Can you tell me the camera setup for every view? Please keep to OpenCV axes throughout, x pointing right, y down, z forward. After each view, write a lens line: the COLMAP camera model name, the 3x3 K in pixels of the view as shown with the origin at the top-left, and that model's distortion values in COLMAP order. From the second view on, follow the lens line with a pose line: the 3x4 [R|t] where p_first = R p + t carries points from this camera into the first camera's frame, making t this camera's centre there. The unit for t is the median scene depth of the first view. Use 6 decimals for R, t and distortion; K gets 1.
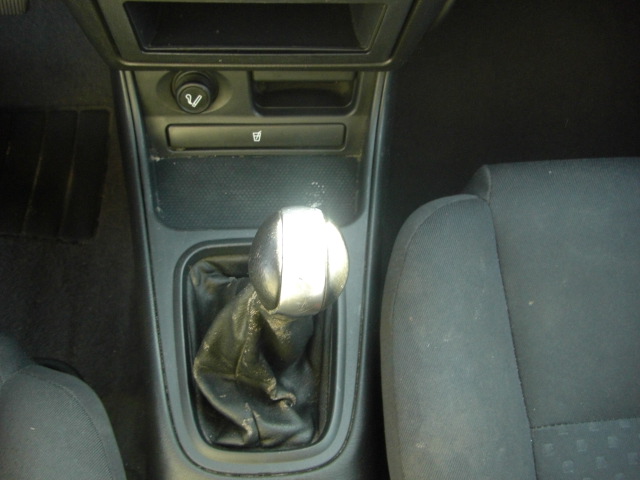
lens RADIAL K [[717.5, 0, 320.0], [0, 717.5, 240.0], [0, 0, 1]] dist [-0.147412, 0.021610]
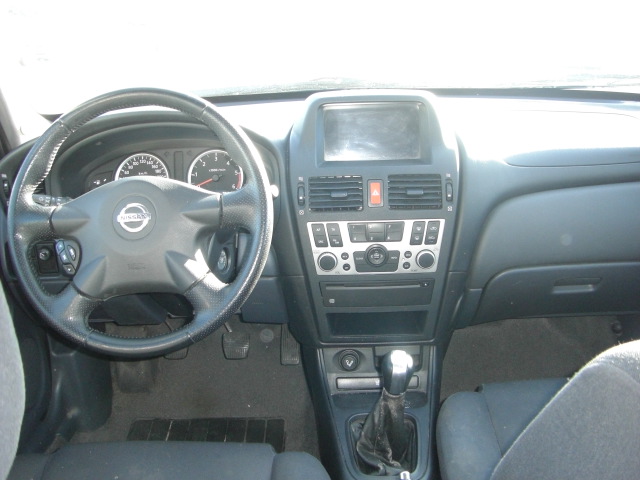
lens RADIAL K [[717.5, 0, 320.0], [0, 717.5, 240.0], [0, 0, 1]] dist [-0.147412, 0.021610]
pose [[0.991779, -0.064762, -0.110361, 0.005432], [-0.012169, 0.810822, -0.585166, 0.910926], [0.127380, 0.581698, 0.803369, -1.192069]]
